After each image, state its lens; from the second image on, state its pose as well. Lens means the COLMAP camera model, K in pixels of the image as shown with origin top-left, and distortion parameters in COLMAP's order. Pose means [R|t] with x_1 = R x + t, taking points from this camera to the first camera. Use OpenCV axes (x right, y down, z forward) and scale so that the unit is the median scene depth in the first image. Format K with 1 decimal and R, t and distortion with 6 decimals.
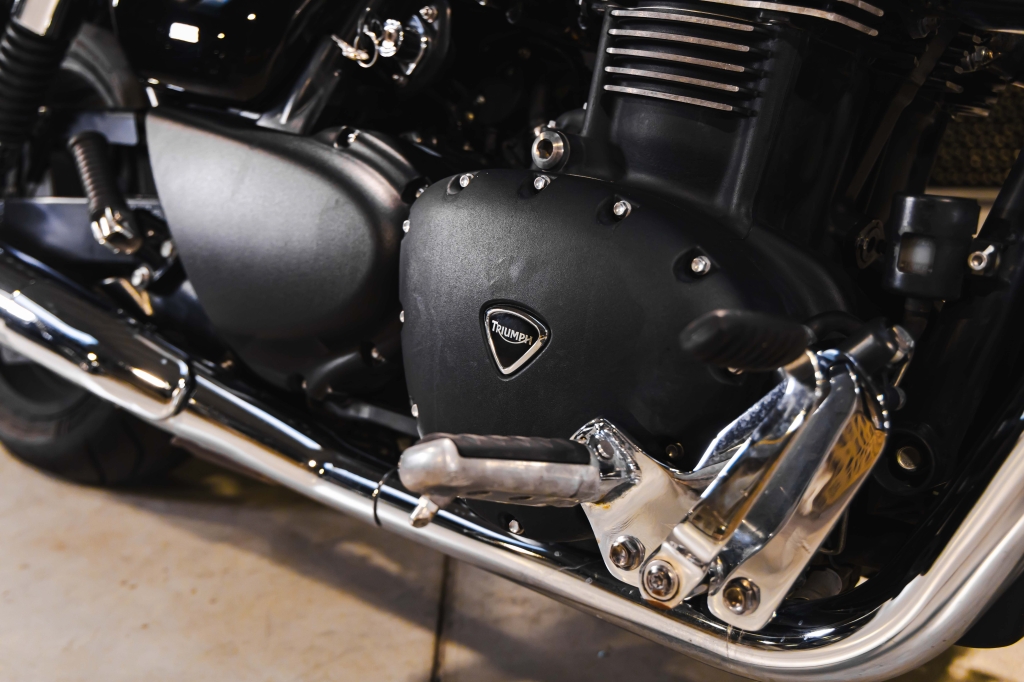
lens RADIAL K [[1047.0, 0, 512.0], [0, 1047.0, 341.0], [0, 0, 1]] dist [-0.000463, -0.016542]
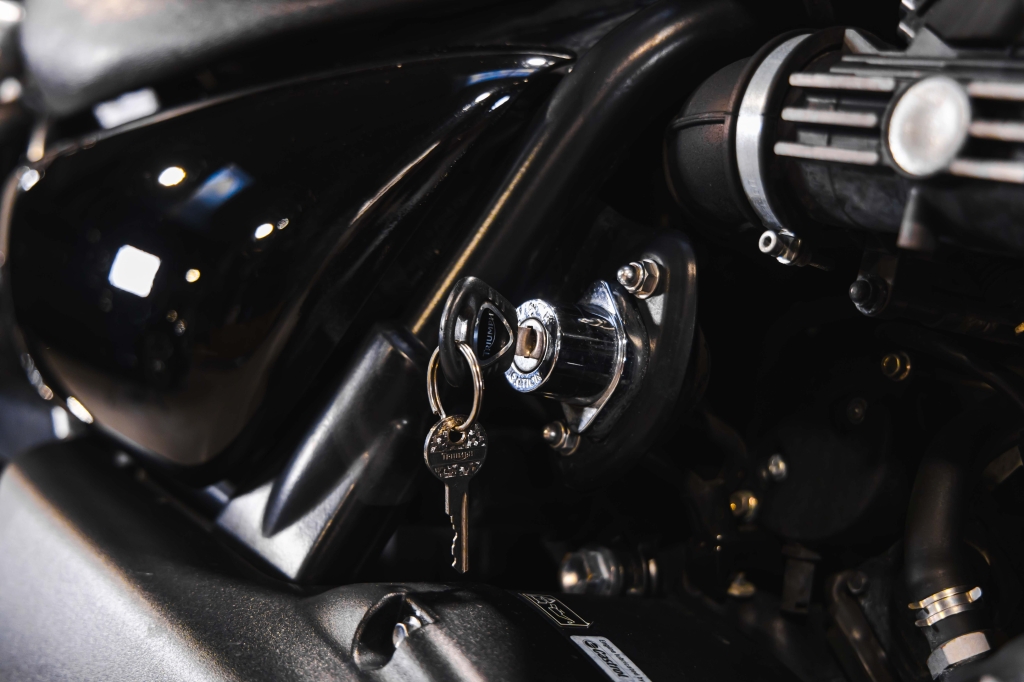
lens RADIAL K [[1590.2, 0, 512.0], [0, 1590.2, 341.0], [0, 0, 1]] dist [-0.002913, 0.006285]
pose [[0.975691, 0.029268, -0.217187, 0.001098], [-0.057530, 0.990491, -0.124968, -0.216143], [0.211465, 0.134425, 0.968097, 0.438714]]
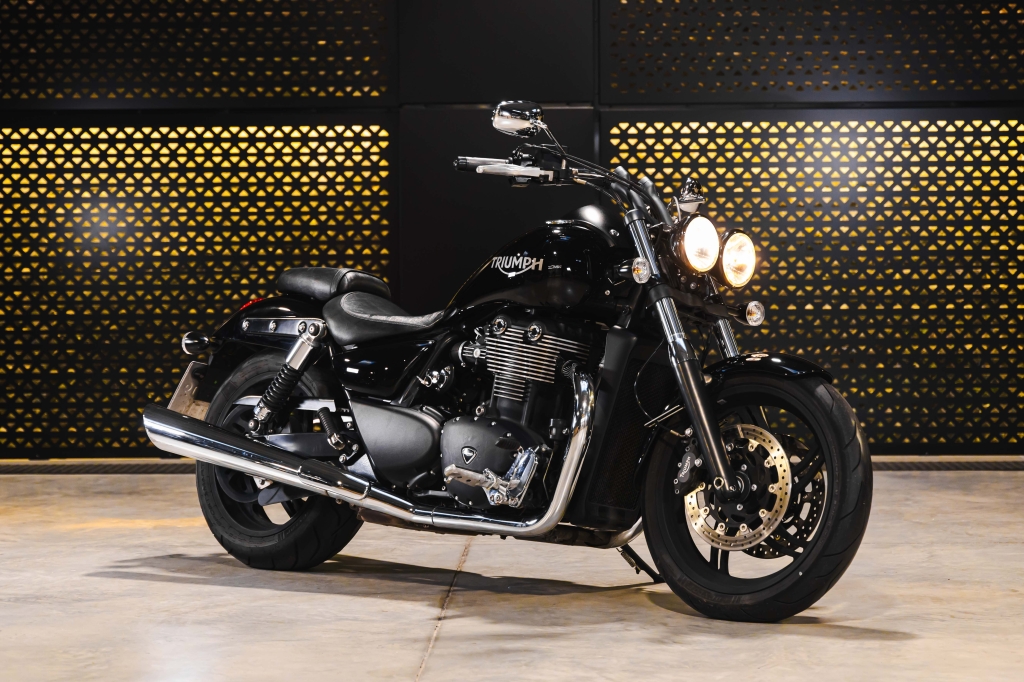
lens RADIAL K [[2586.2, 0, 507.3], [0, 2586.2, 354.4], [0, 0, 1]] dist [0.010752, 0.148813]
pose [[0.999102, -0.013732, -0.040094, 0.419542], [0.005293, 0.979074, -0.203437, 1.246764], [0.042049, 0.203042, 0.978267, -6.713057]]
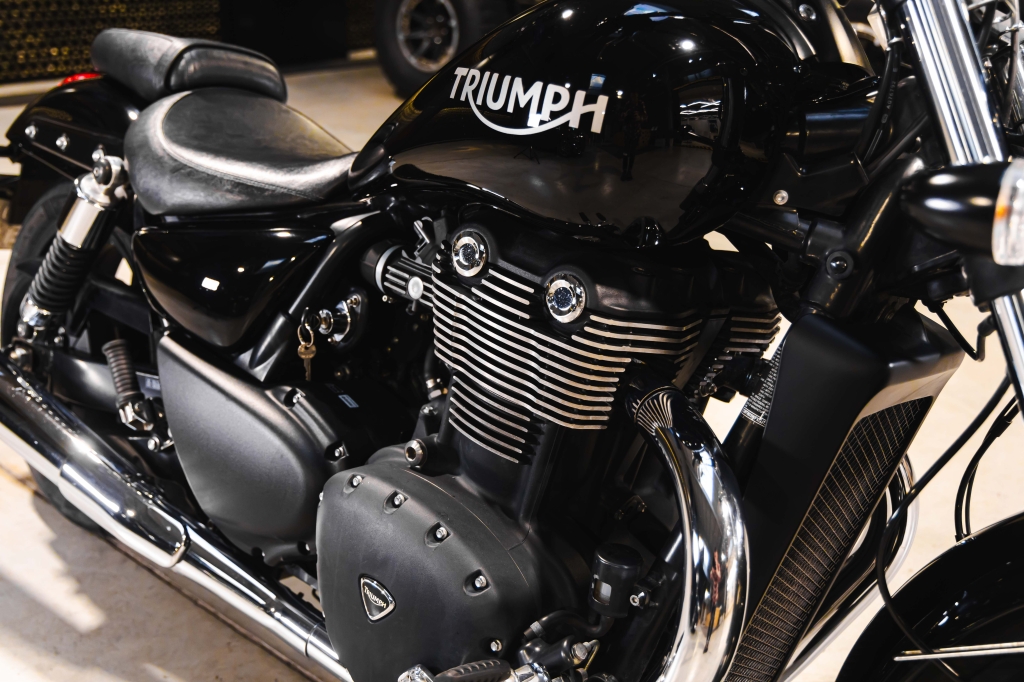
lens RADIAL K [[1047.0, 0, 512.0], [0, 1047.0, 341.0], [0, 0, 1]] dist [-0.000463, -0.016542]
pose [[0.999041, 0.039628, -0.018620, 0.164607], [-0.036929, 0.991097, 0.127915, -0.448940], [0.023523, -0.127105, 0.991610, -0.411692]]
